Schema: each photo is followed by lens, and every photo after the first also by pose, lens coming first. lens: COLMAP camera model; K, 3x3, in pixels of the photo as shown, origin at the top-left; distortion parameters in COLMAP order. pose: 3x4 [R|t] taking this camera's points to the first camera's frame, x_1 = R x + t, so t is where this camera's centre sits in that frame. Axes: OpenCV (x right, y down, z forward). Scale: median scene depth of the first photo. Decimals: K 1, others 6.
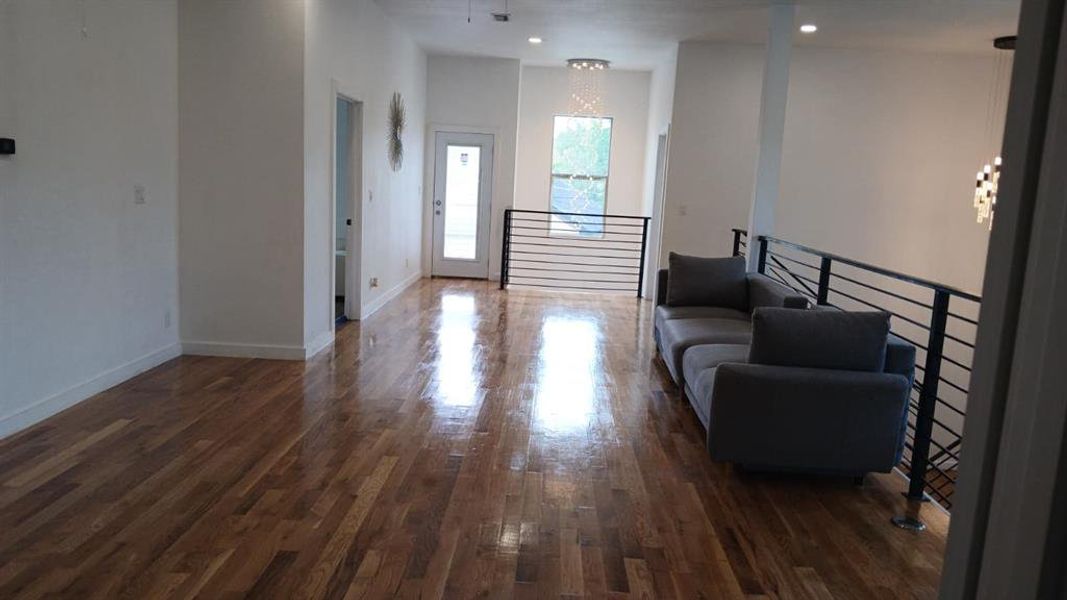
lens RADIAL K [[827.5, 0, 533.5], [0, 827.5, 300.0], [0, 0, 1]] dist [0.087607, -0.190829]
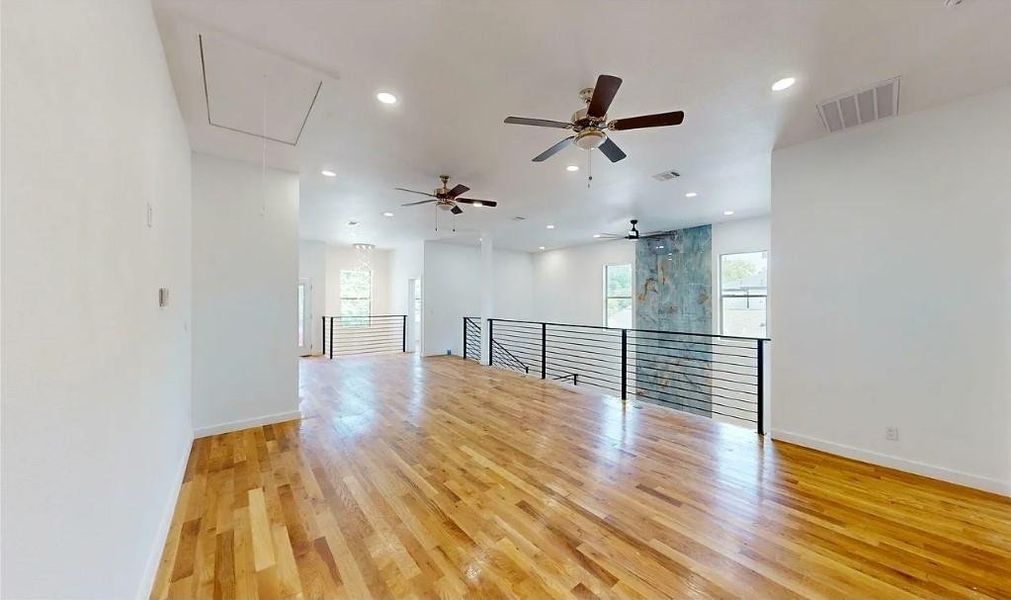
lens RADIAL K [[347.8, 0, 505.5], [0, 347.8, 300.0], [0, 0, 1]] dist [0.000652, 0.000037]
pose [[0.721683, -0.047259, 0.690608, -0.650244], [0.135948, 0.987914, -0.074461, -0.073996], [-0.678743, 0.147624, 0.719386, 0.304614]]
